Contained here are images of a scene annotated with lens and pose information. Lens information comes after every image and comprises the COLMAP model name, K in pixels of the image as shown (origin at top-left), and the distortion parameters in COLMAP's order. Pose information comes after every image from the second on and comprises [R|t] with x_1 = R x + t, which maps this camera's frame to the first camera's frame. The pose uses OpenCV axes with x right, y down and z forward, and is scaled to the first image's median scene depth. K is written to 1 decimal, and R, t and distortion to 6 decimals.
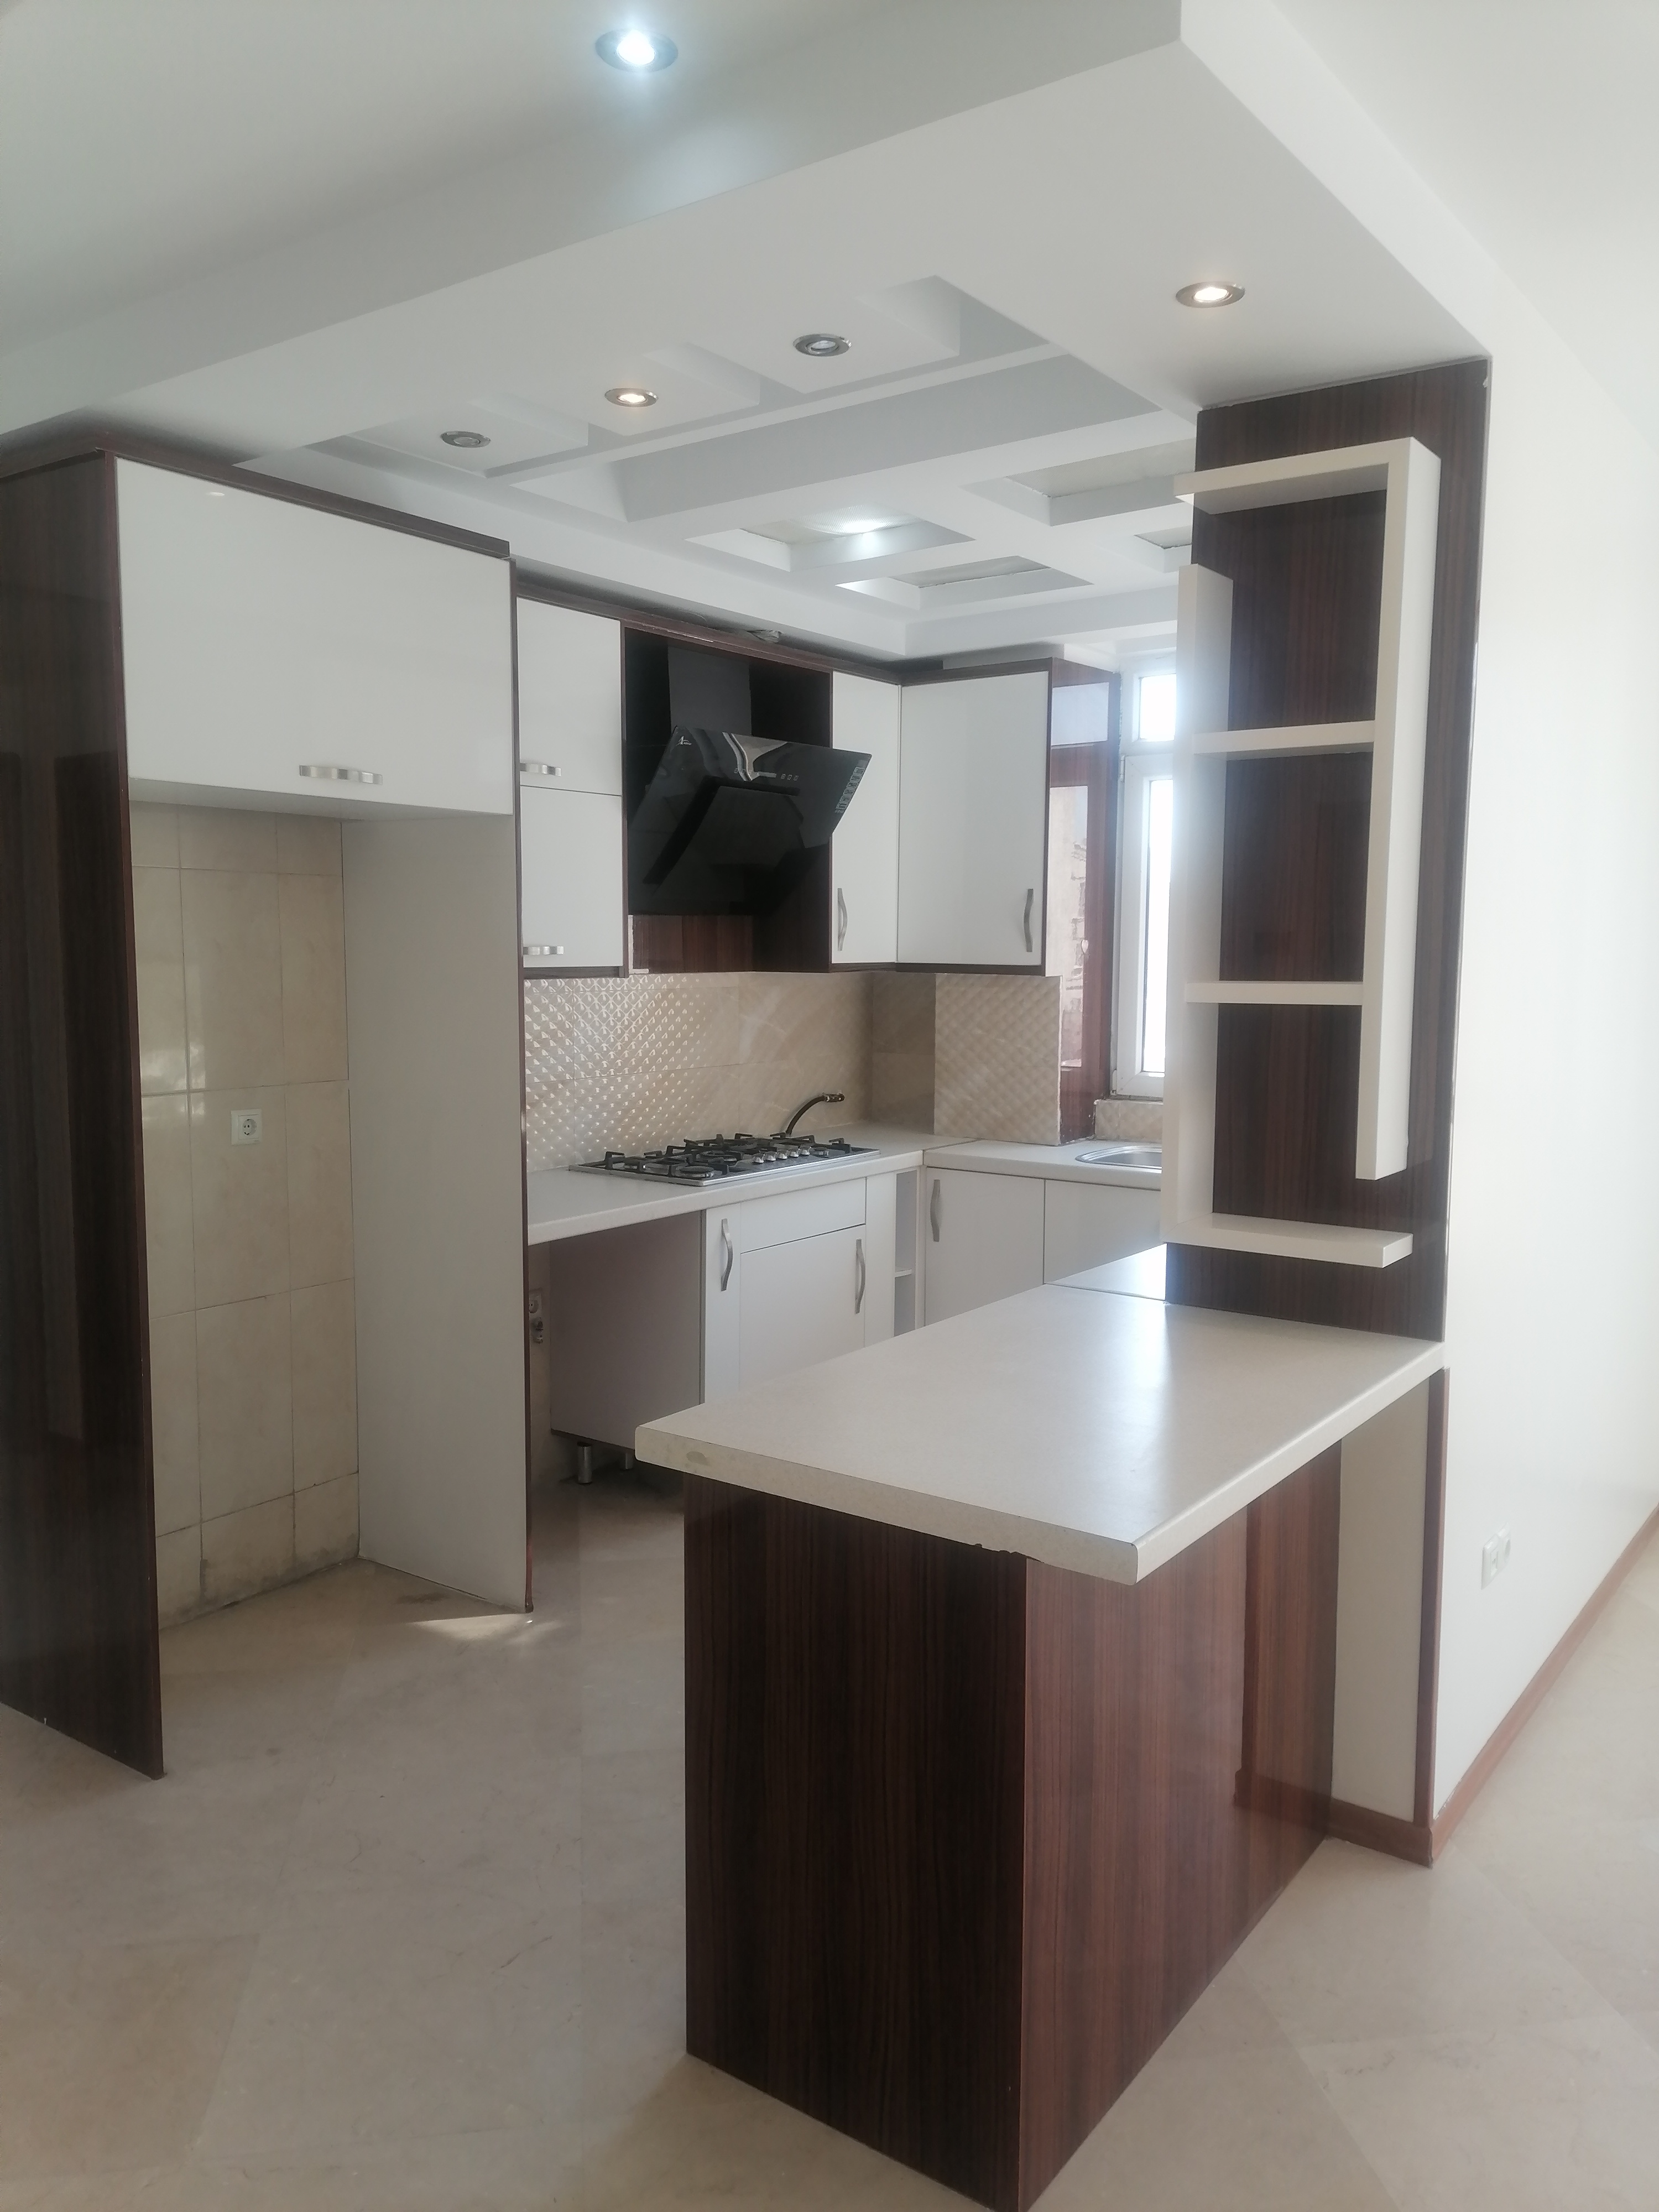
lens RADIAL K [[1661.6, 0, 831.6], [0, 1661.6, 1099.4], [0, 0, 1]] dist [0.107029, -0.140346]
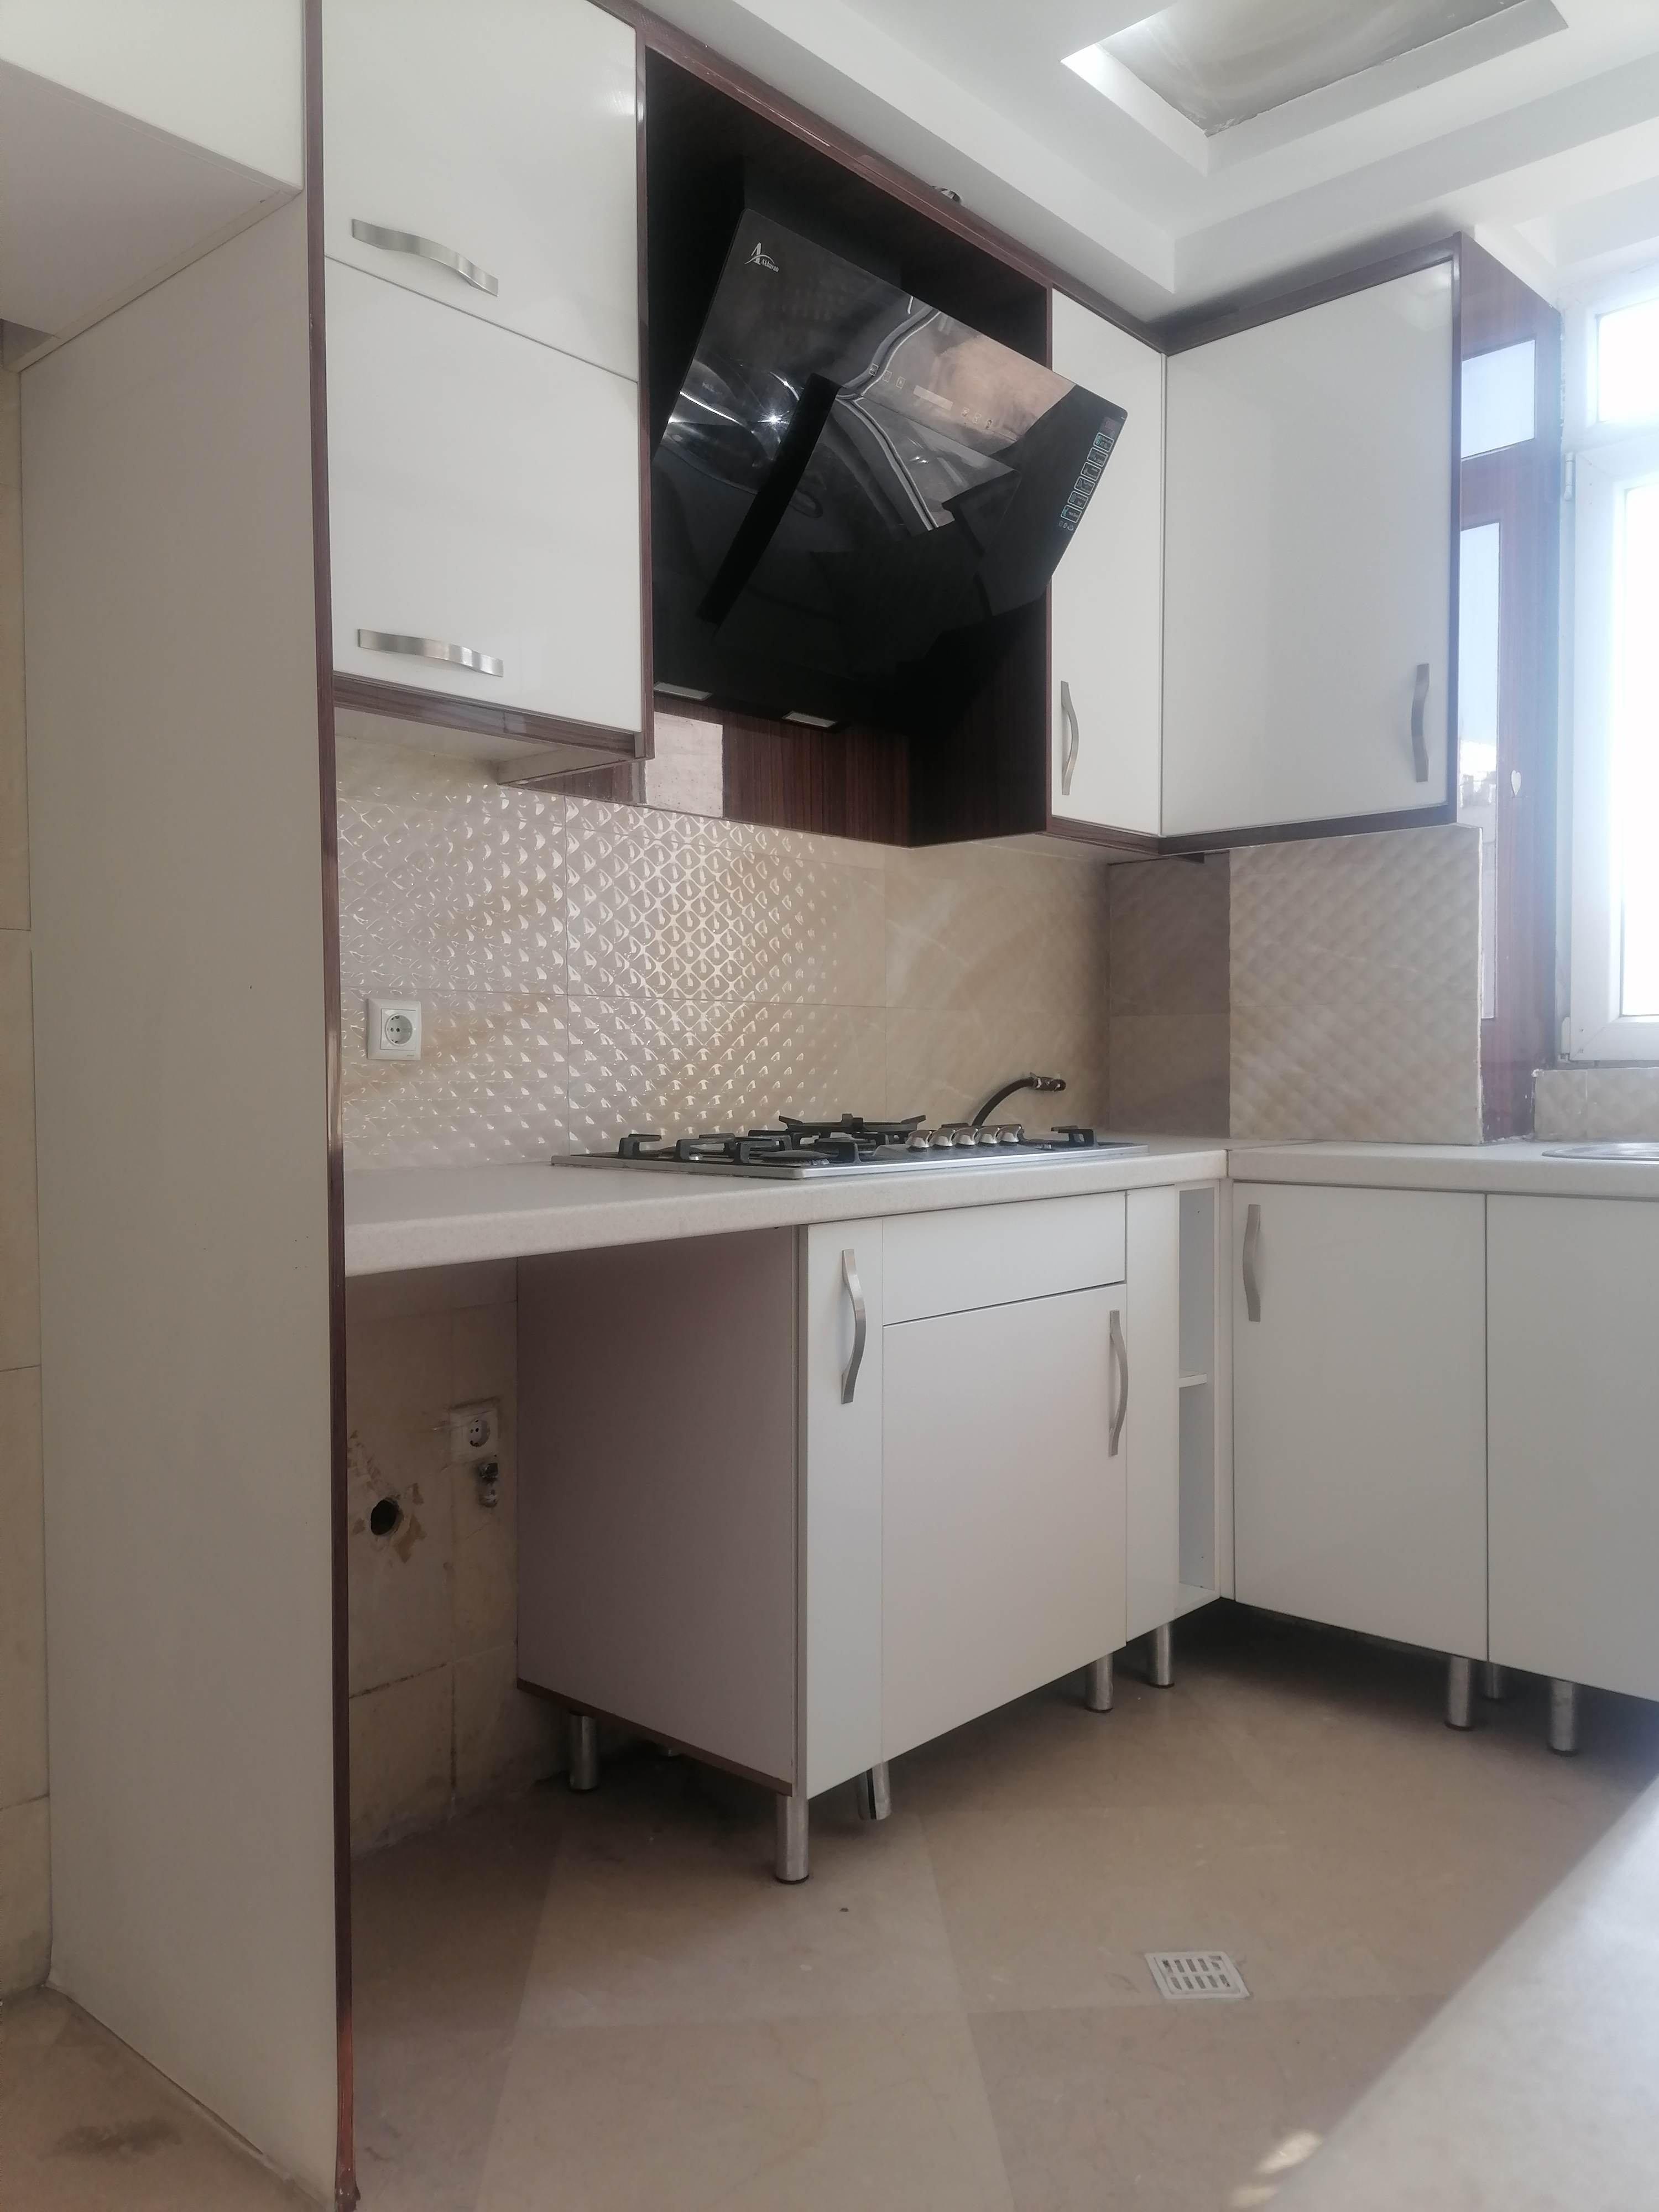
lens RADIAL K [[1661.6, 0, 831.6], [0, 1661.6, 1099.4], [0, 0, 1]] dist [0.107029, -0.140346]
pose [[0.994899, -0.009587, -0.100424, -0.017791], [0.001702, 0.996928, -0.078305, 0.056359], [0.100867, 0.077734, 0.991859, 0.445577]]
